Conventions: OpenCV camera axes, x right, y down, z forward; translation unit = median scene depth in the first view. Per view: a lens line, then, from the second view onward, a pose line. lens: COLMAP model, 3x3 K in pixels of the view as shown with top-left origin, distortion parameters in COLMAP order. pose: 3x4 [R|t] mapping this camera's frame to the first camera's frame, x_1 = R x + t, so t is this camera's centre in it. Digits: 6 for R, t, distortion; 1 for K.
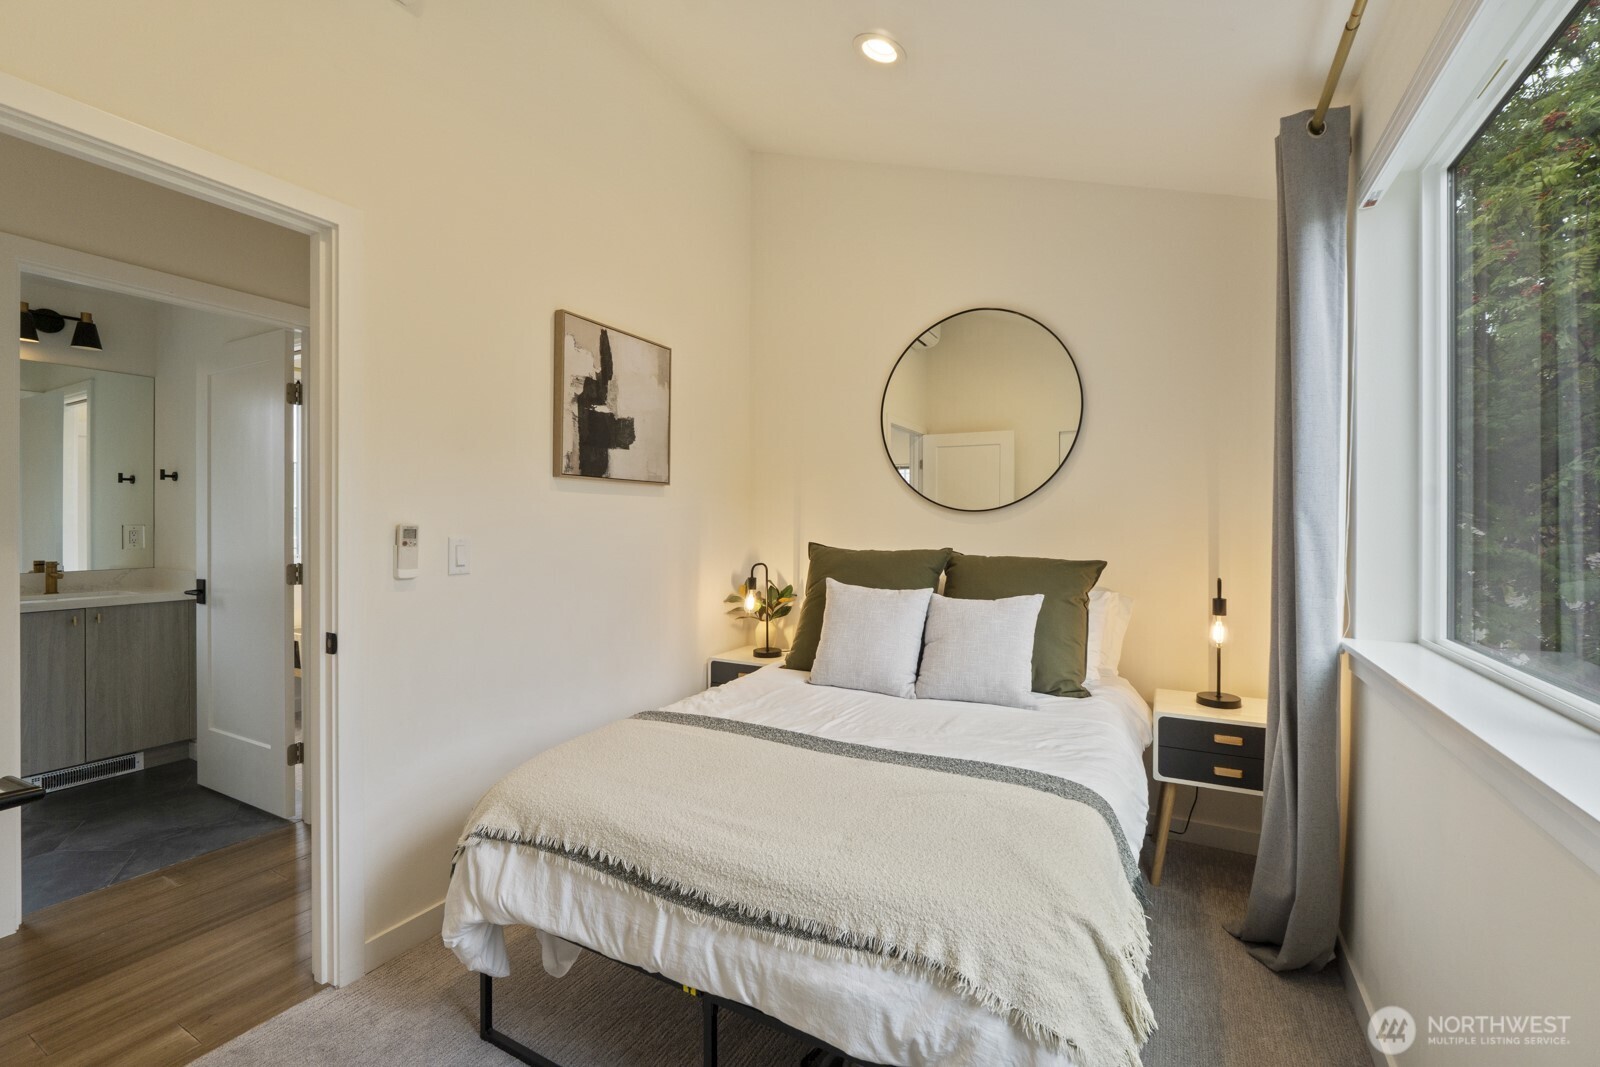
lens RADIAL K [[666.0, 0, 821.5], [0, 666.0, 529.8], [0, 0, 1]] dist [-0.010598, 0.000130]
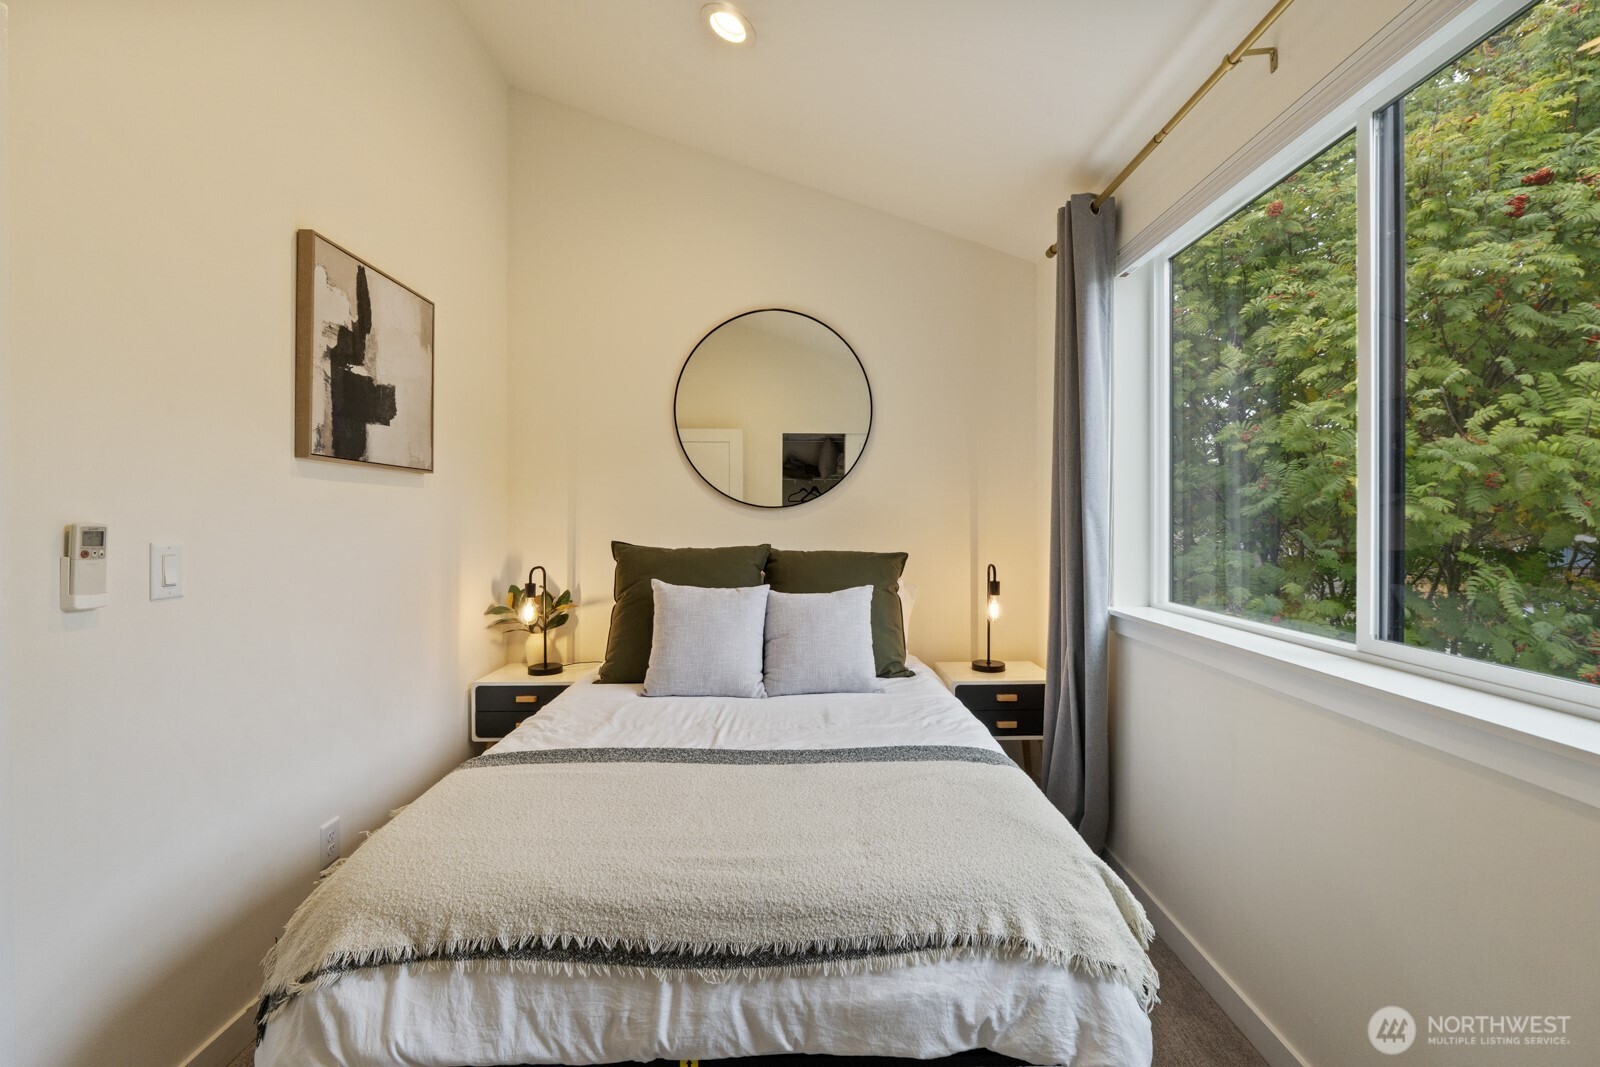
lens RADIAL K [[666.0, 0, 809.3], [0, 666.0, 527.4], [0, 0, 1]] dist [-0.010598, 0.000130]
pose [[0.880109, -0.009449, 0.474678, -0.341524], [0.008783, 0.999955, 0.003622, -0.001143], [-0.474691, 0.000981, 0.880152, 0.128713]]
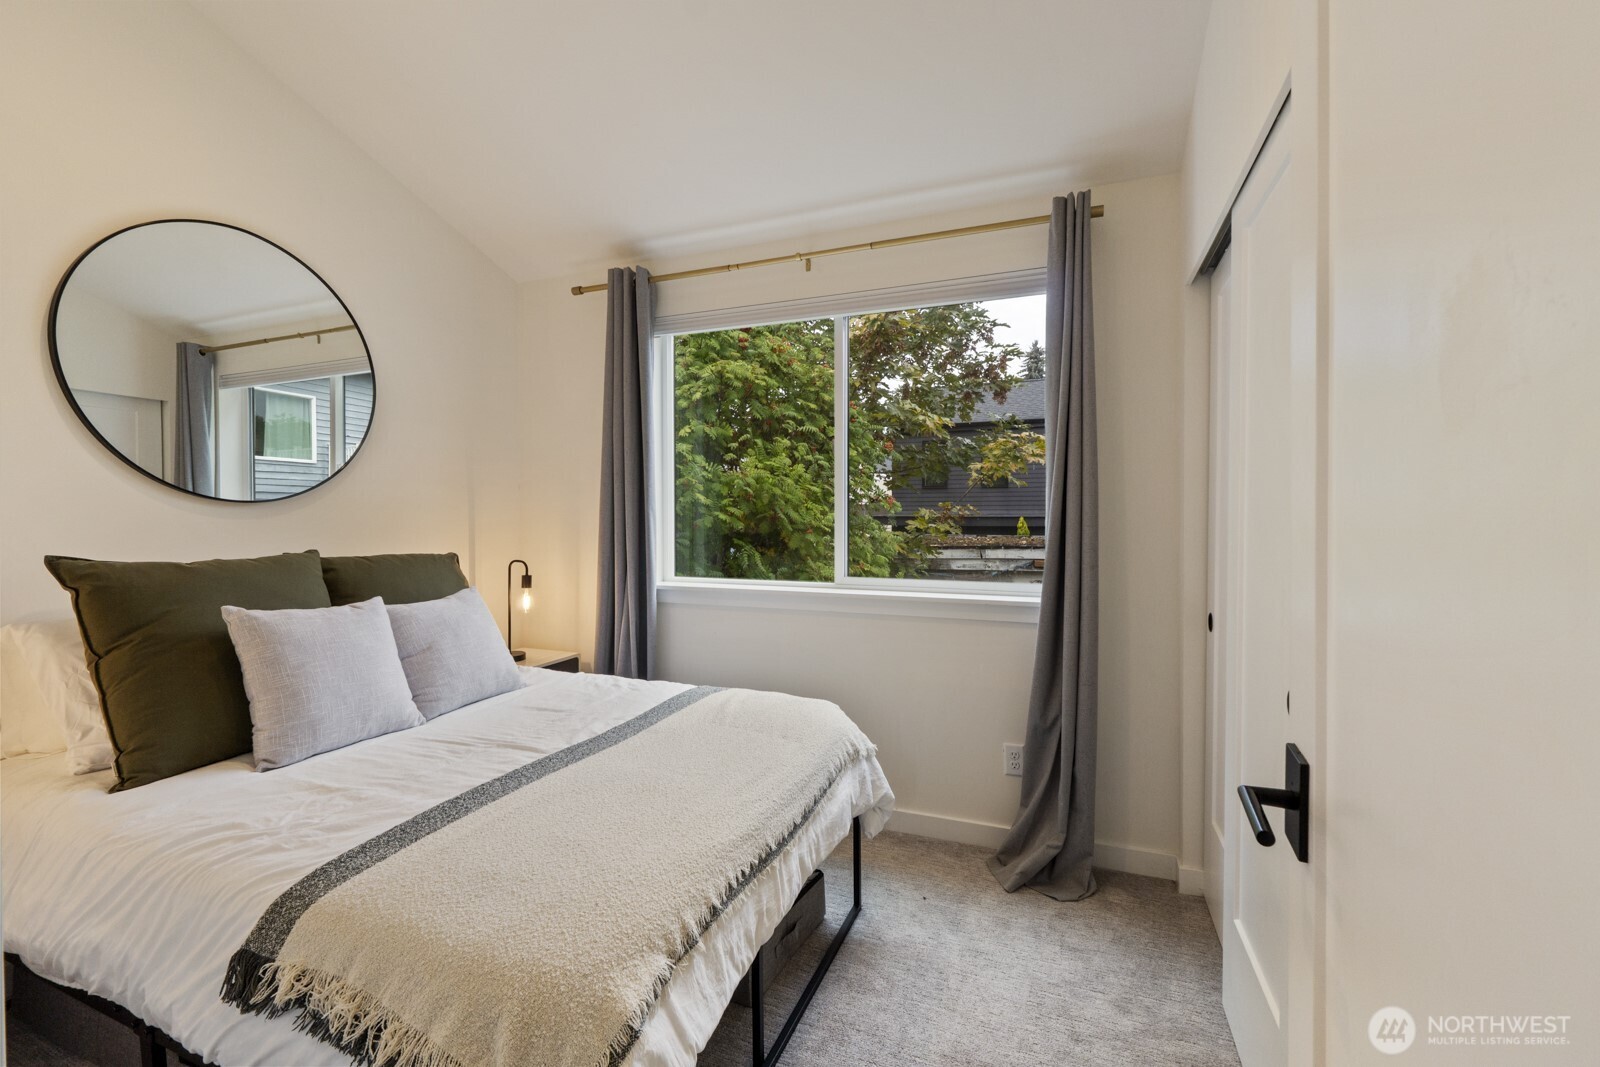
lens RADIAL K [[666.0, 0, 809.9], [0, 666.0, 524.2], [0, 0, 1]] dist [-0.010598, 0.000130]
pose [[-0.115479, -0.009917, 0.993260, -0.961741], [0.014118, 0.999833, 0.011624, -0.004538], [-0.993210, 0.015365, -0.115320, 0.769571]]
